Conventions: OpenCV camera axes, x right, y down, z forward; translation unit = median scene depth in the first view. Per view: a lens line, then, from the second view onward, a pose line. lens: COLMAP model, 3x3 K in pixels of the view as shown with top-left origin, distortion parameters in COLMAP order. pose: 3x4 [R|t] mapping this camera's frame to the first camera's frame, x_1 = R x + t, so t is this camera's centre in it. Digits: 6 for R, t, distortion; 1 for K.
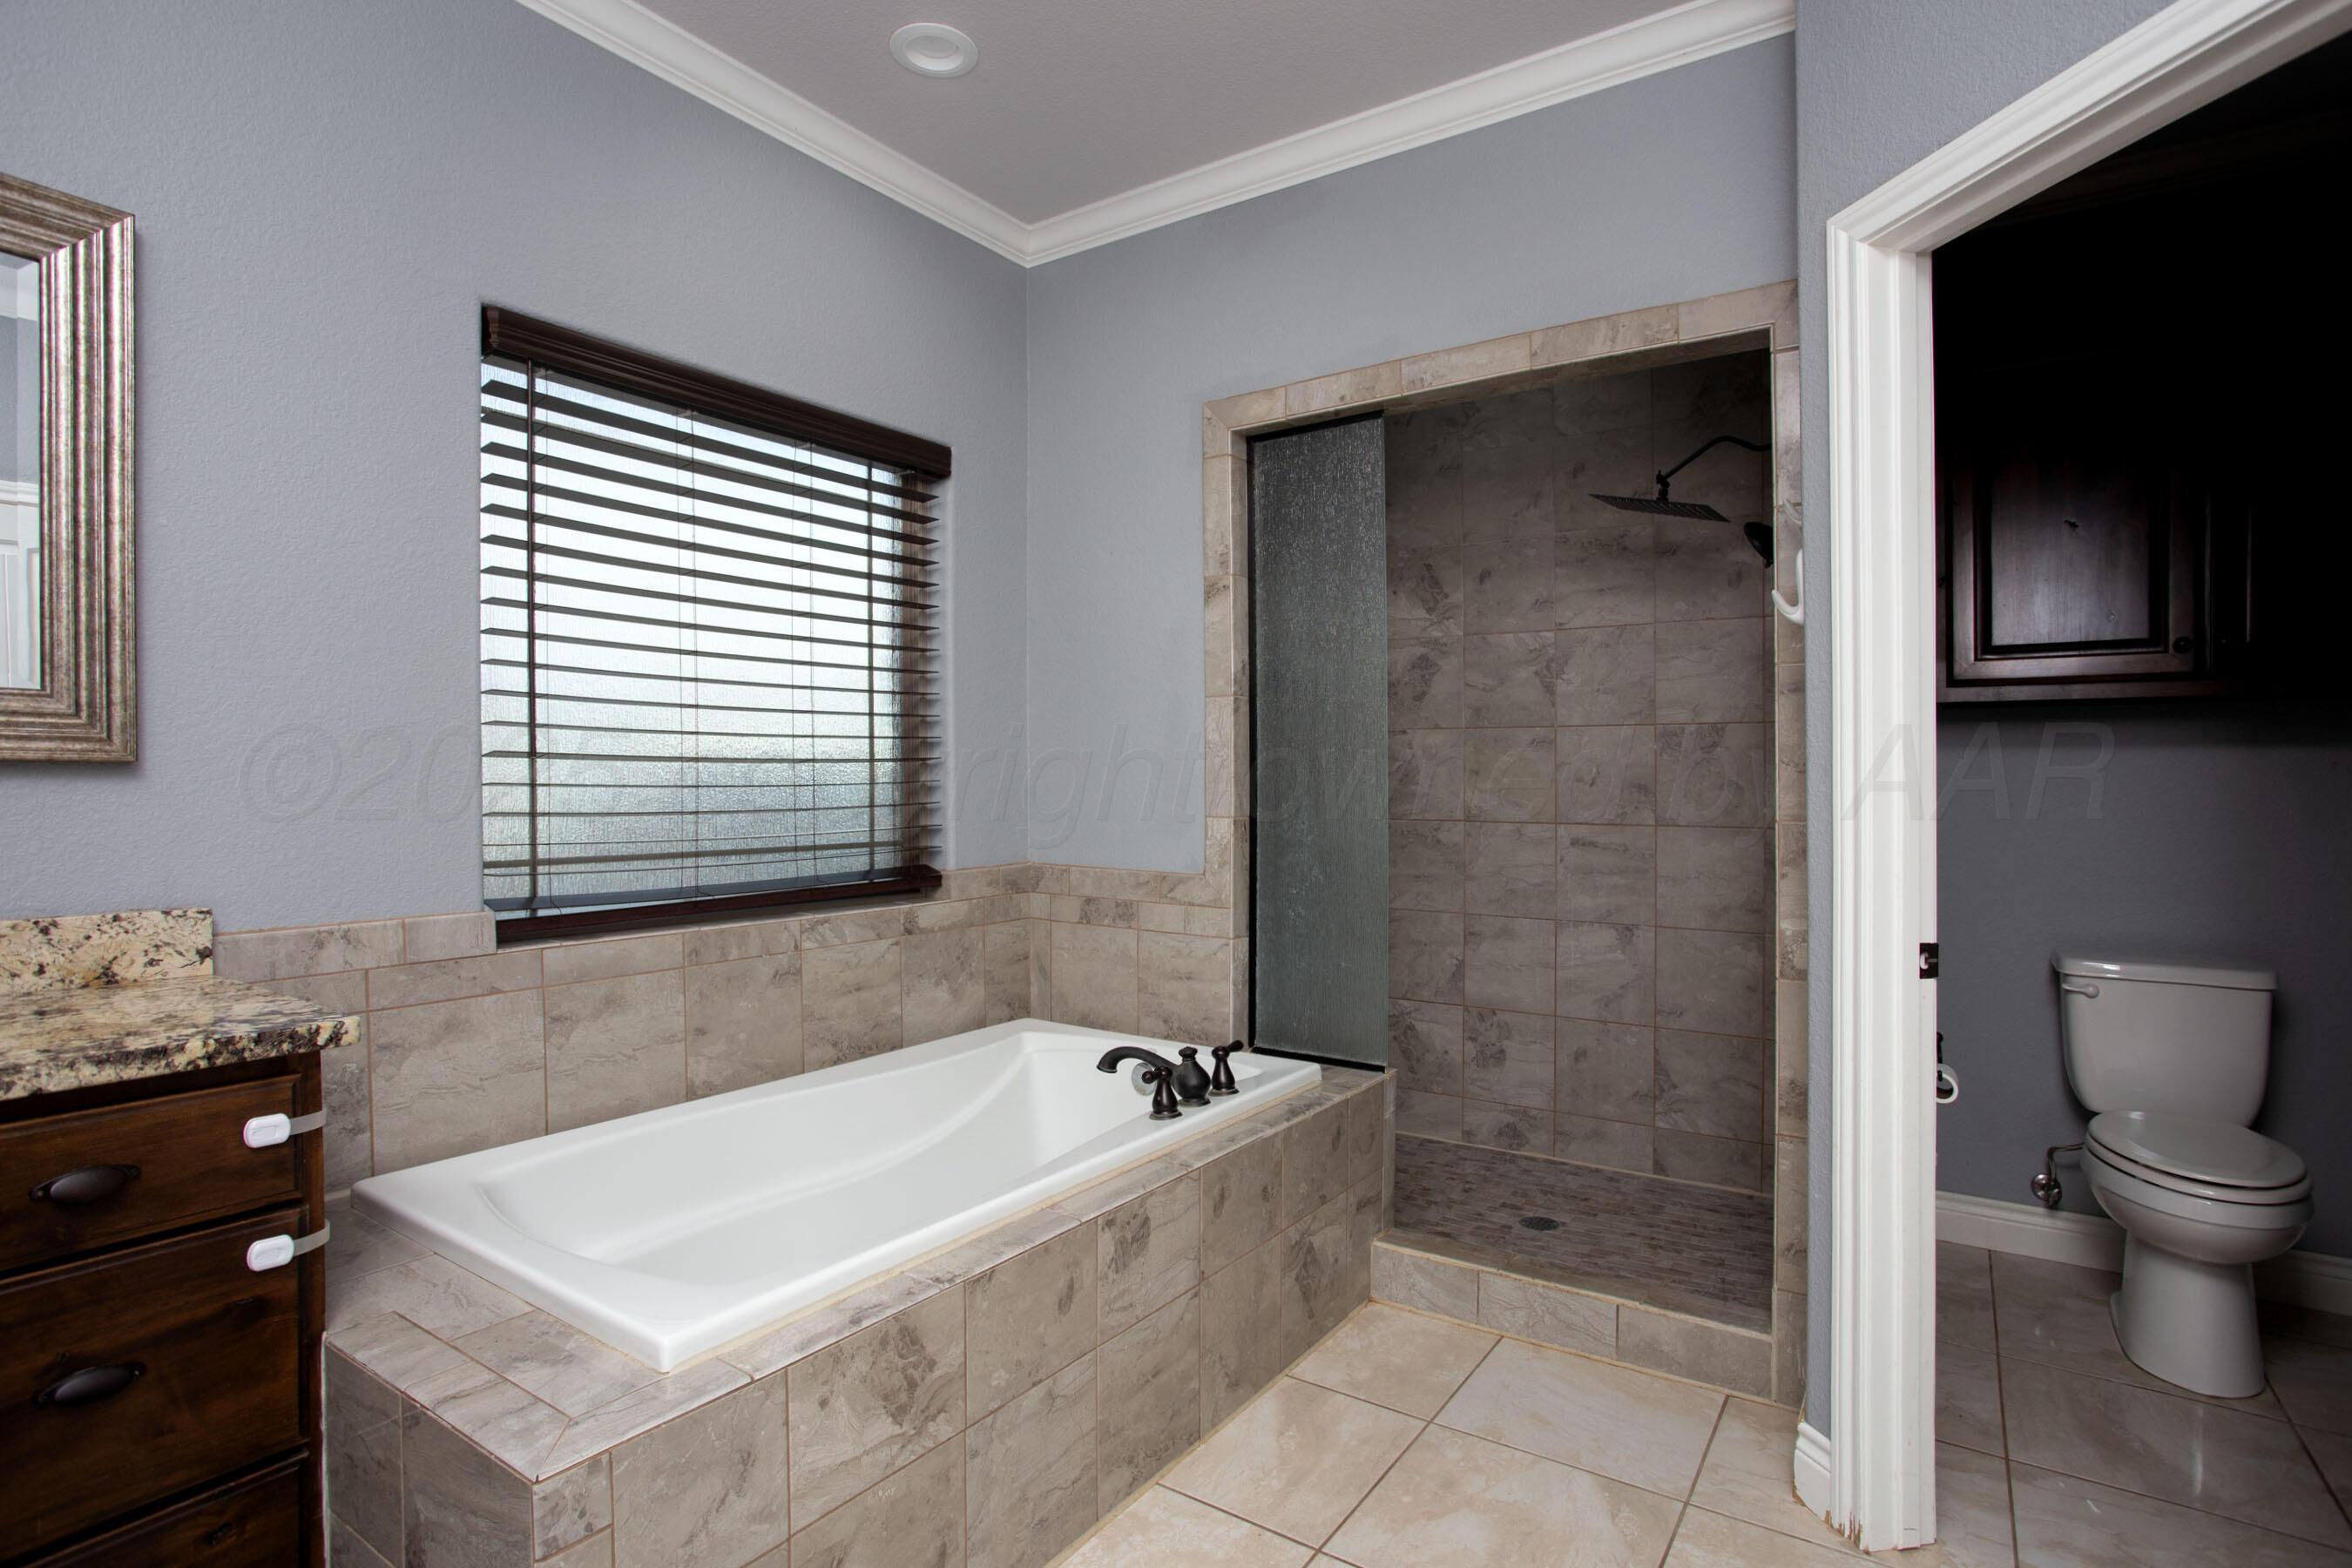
lens RADIAL K [[1176.1, 0, 1189.0], [0, 1176.1, 785.5], [0, 0, 1]] dist [0.006756, 0.004410]
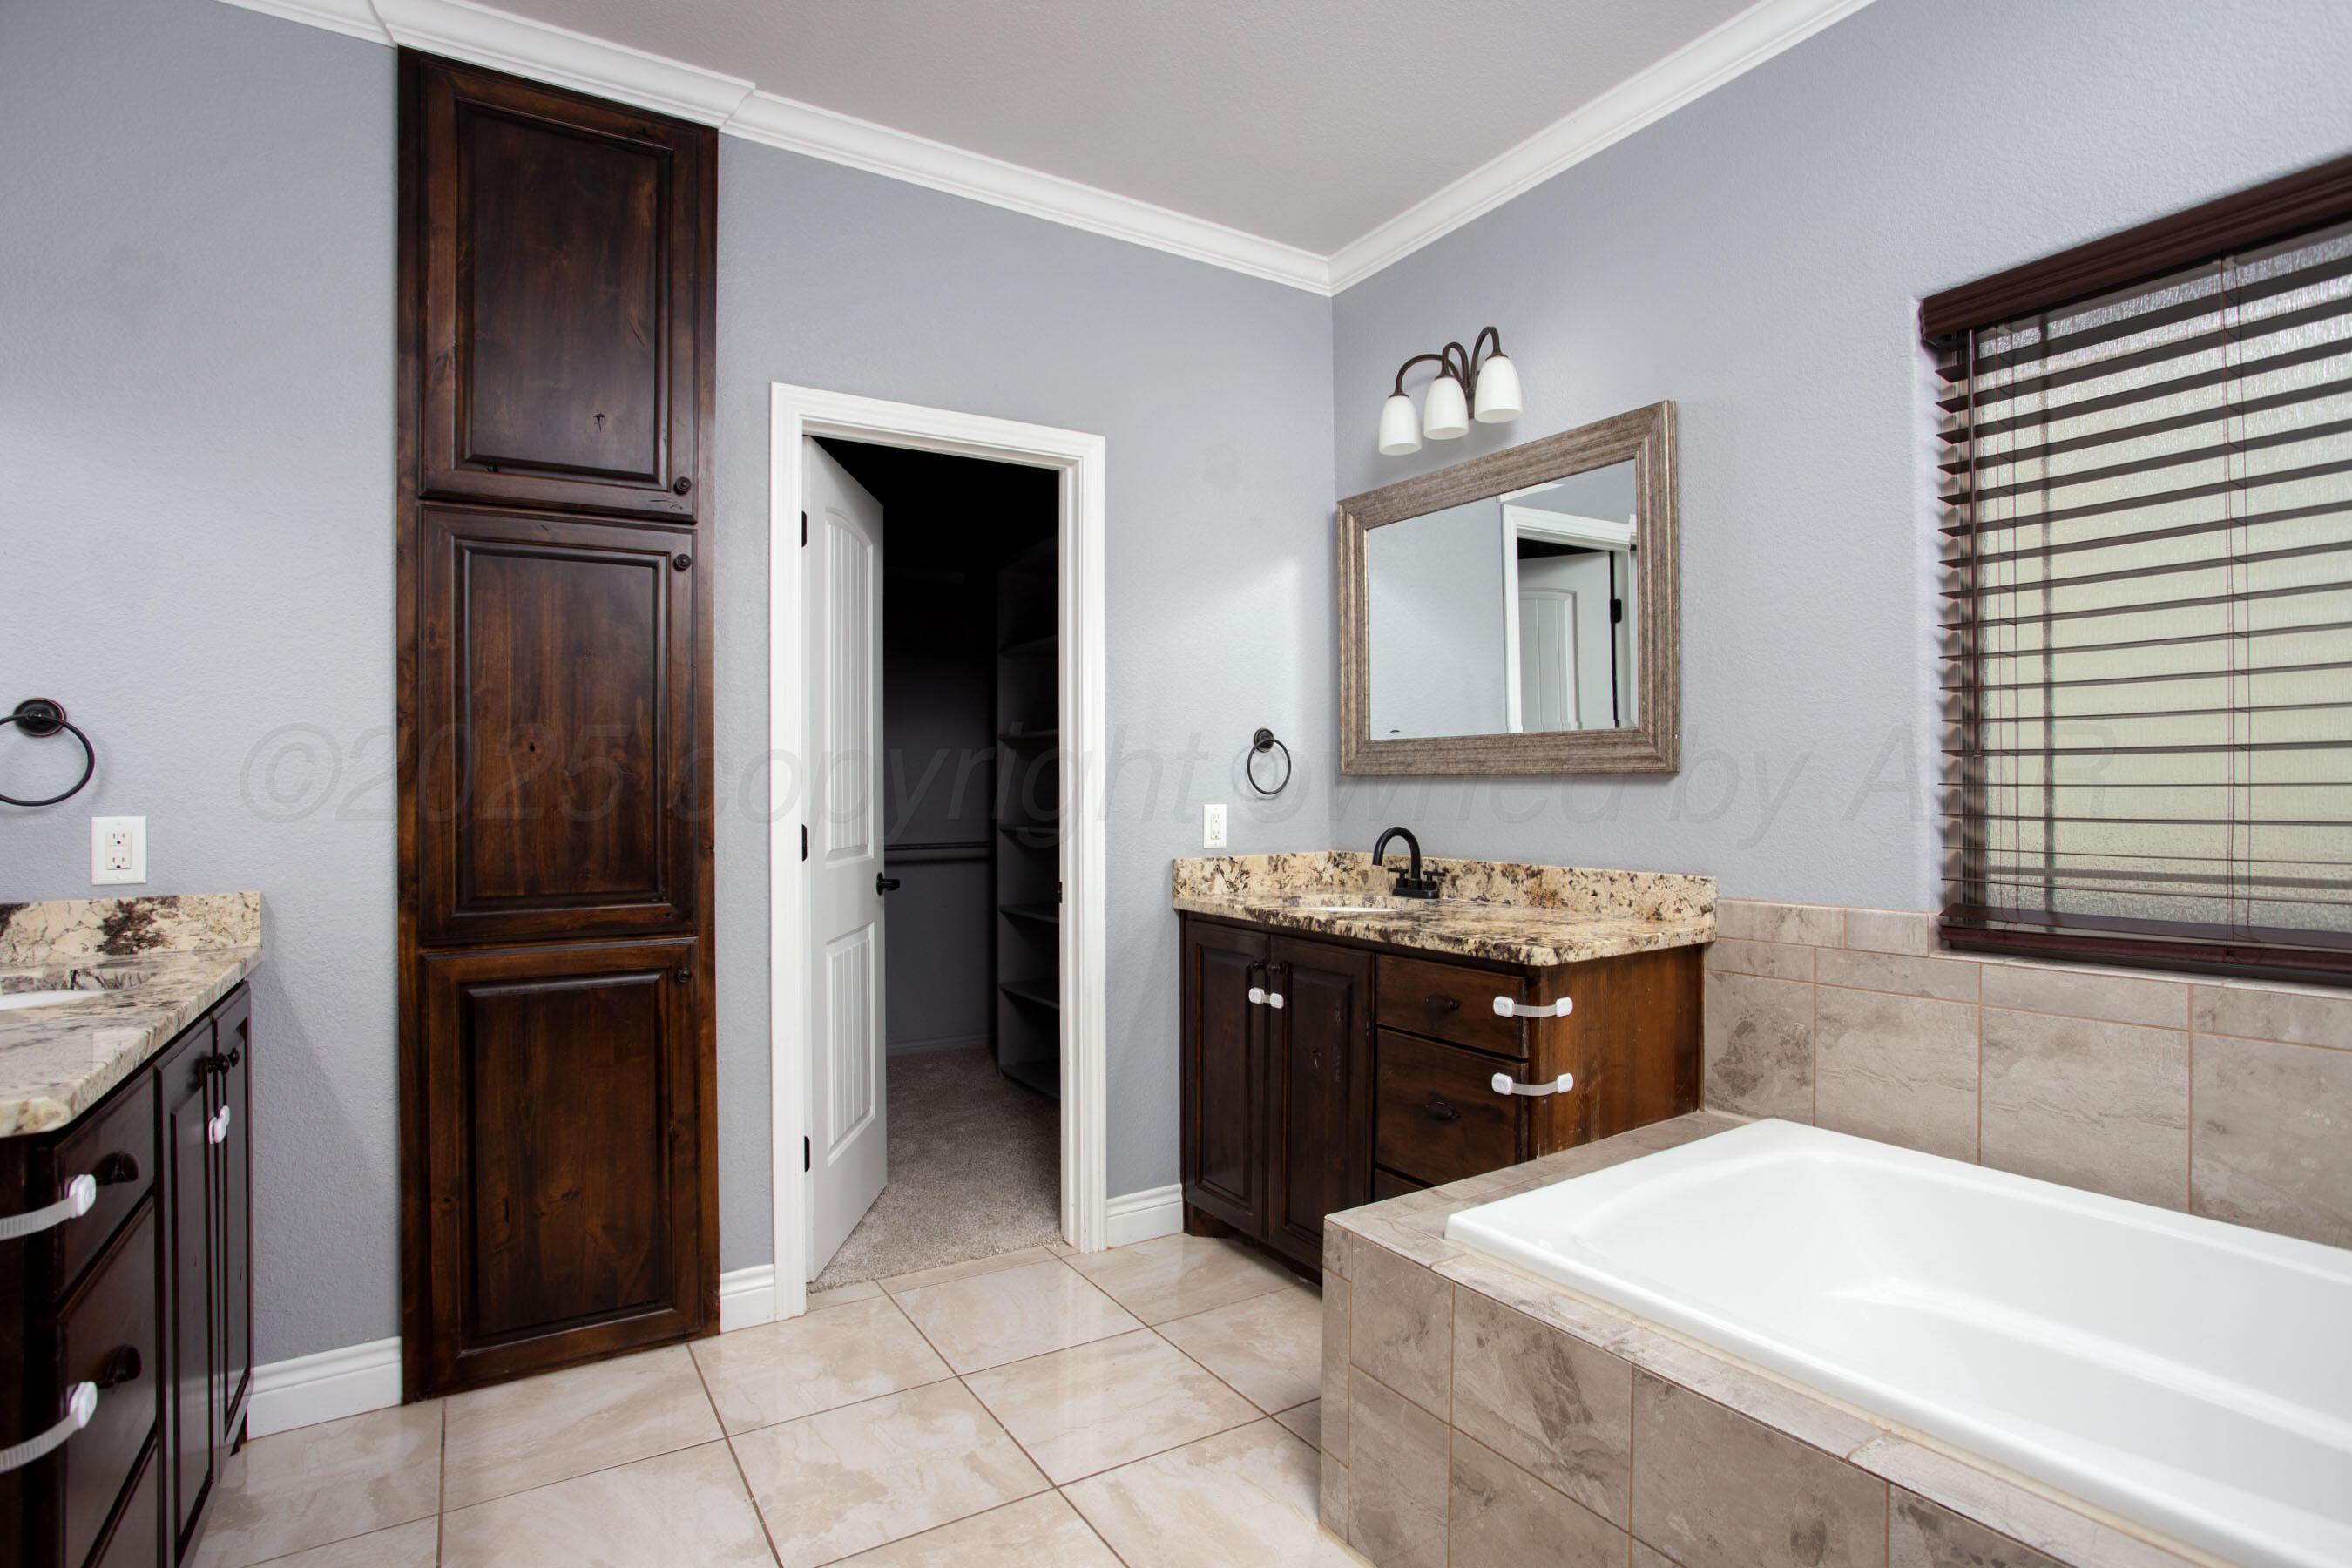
lens RADIAL K [[1176.1, 0, 1180.7], [0, 1176.1, 818.2], [0, 0, 1]] dist [0.006756, 0.004410]
pose [[-0.365405, 0.019214, -0.930650, 0.591480], [0.003302, 0.999807, 0.019346, 0.005578], [0.930843, 0.003996, -0.365398, 0.826433]]
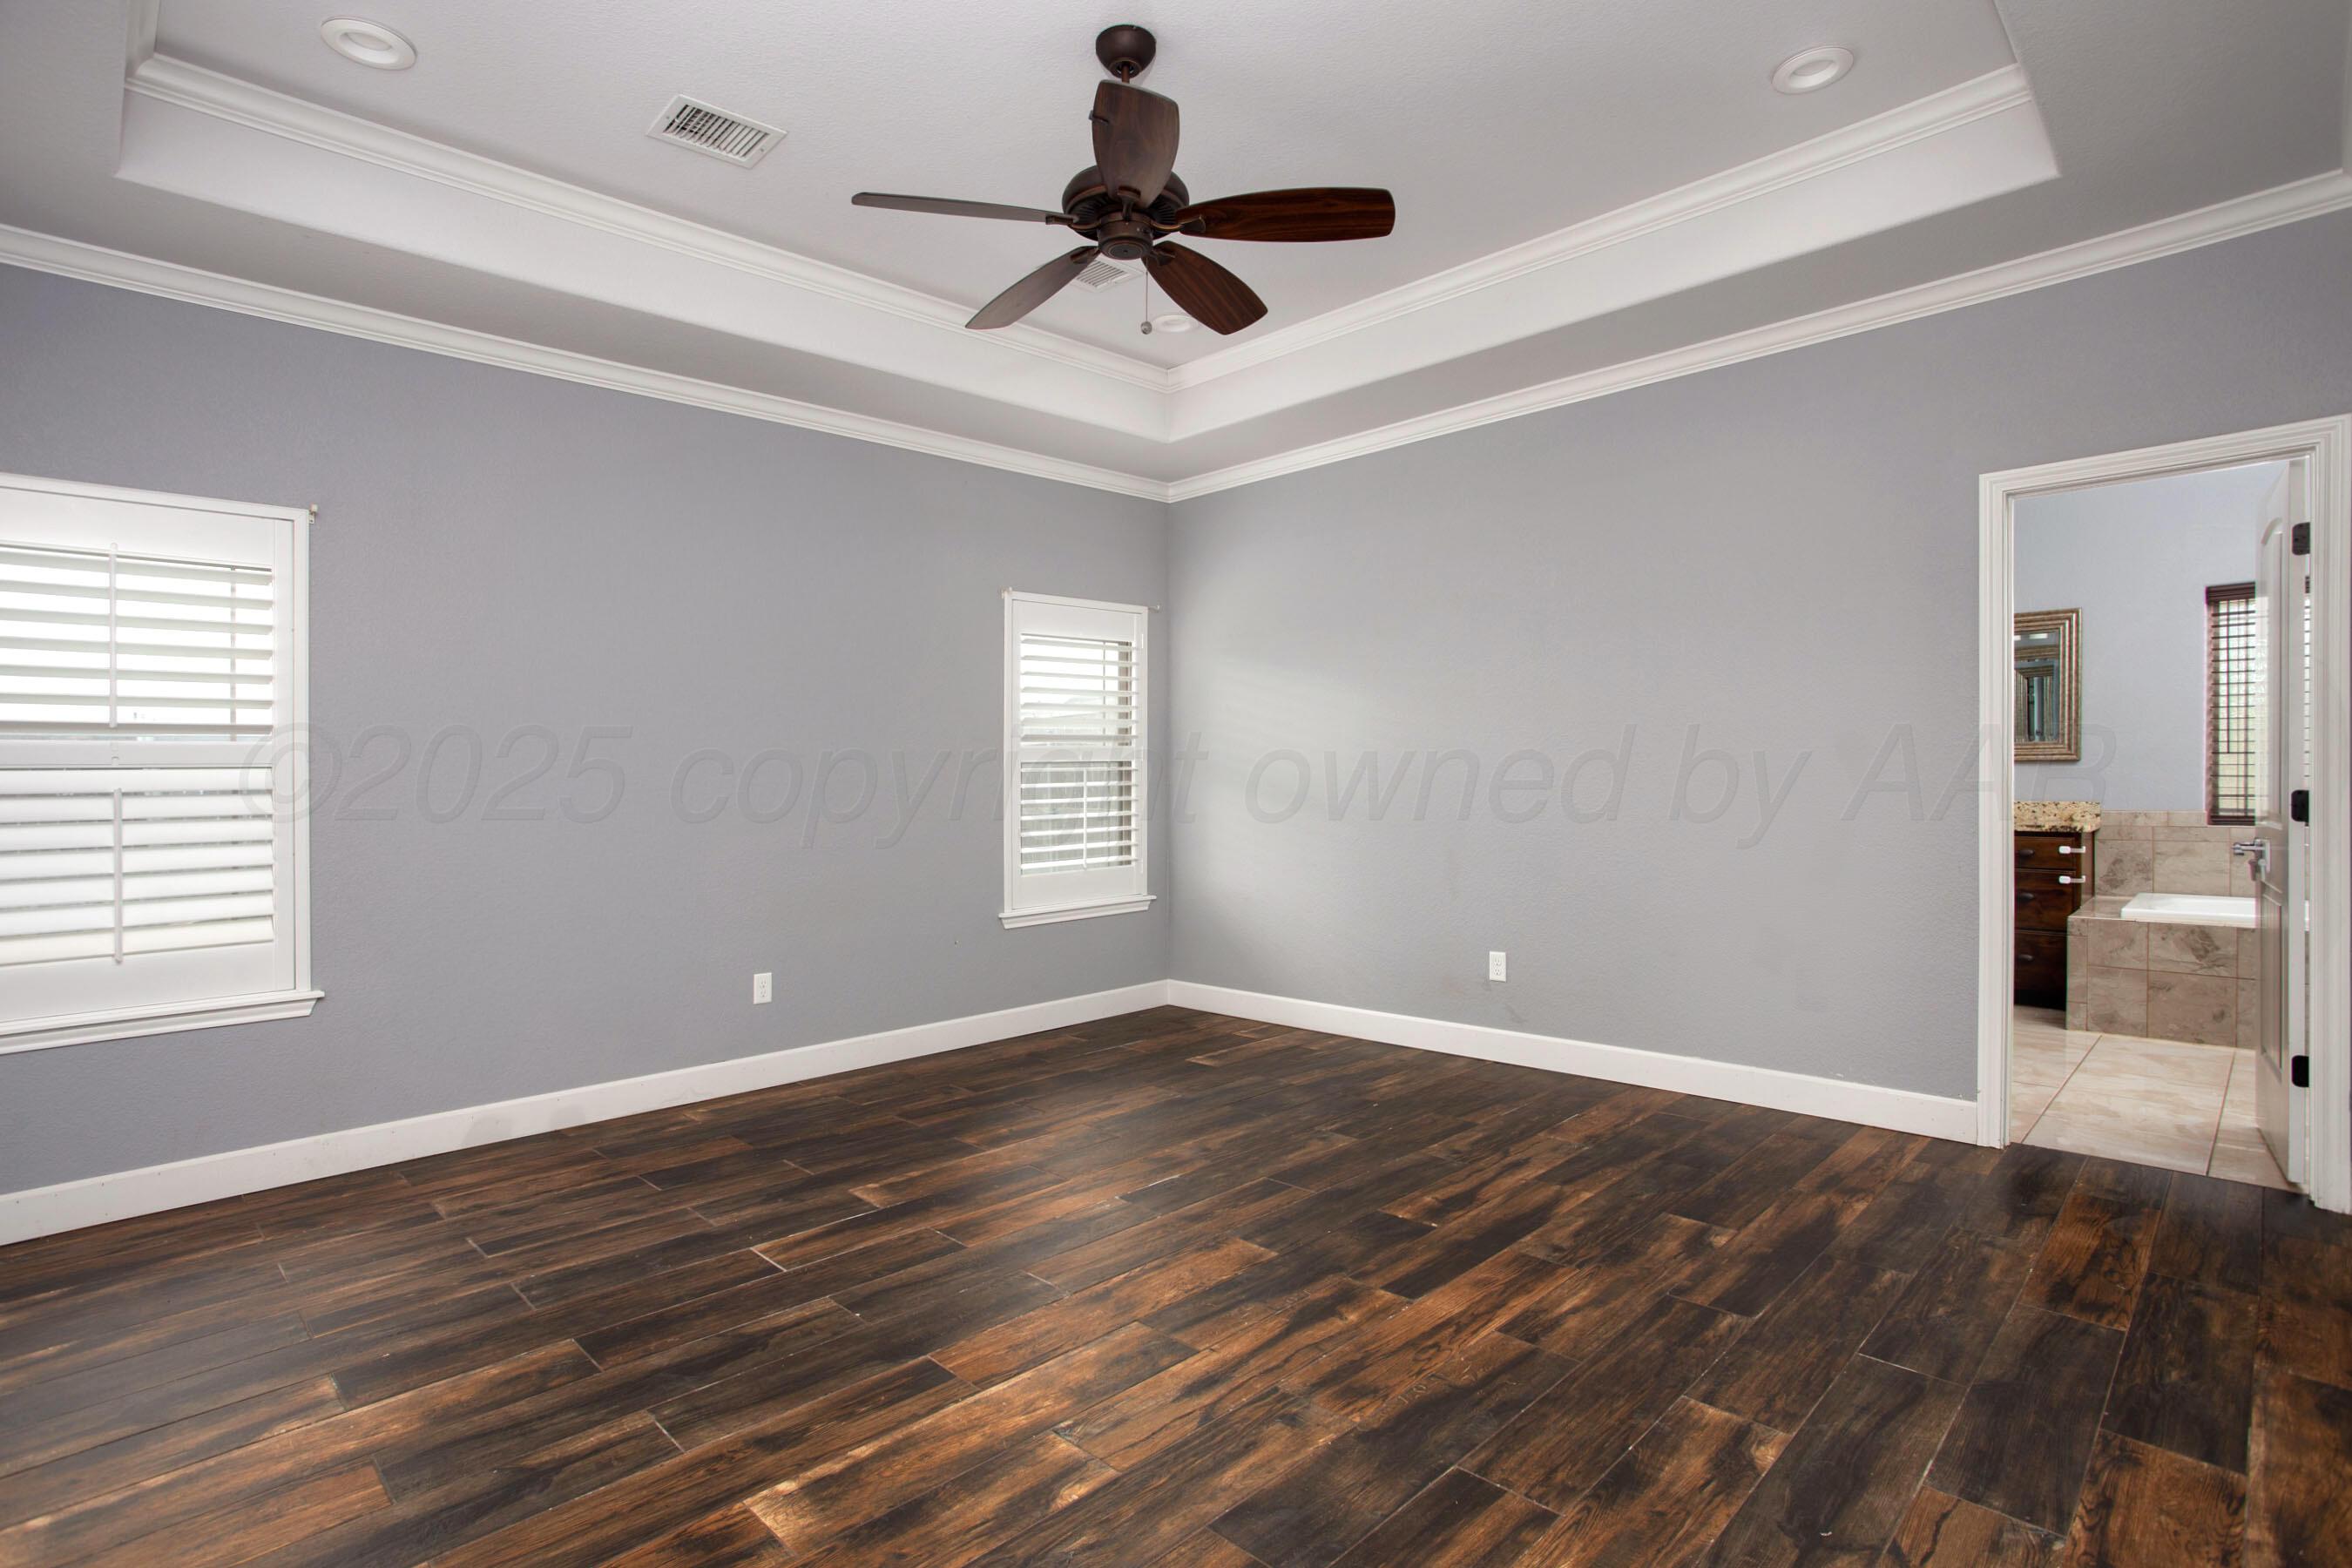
lens RADIAL K [[1176.1, 0, 1219.1], [0, 1176.1, 807.1], [0, 0, 1]] dist [0.006756, 0.004410]
pose [[-0.122377, 0.017379, -0.992331, 2.520021], [0.000948, 0.999848, 0.017393, 0.051309], [0.992483, 0.001188, -0.122375, -0.964681]]
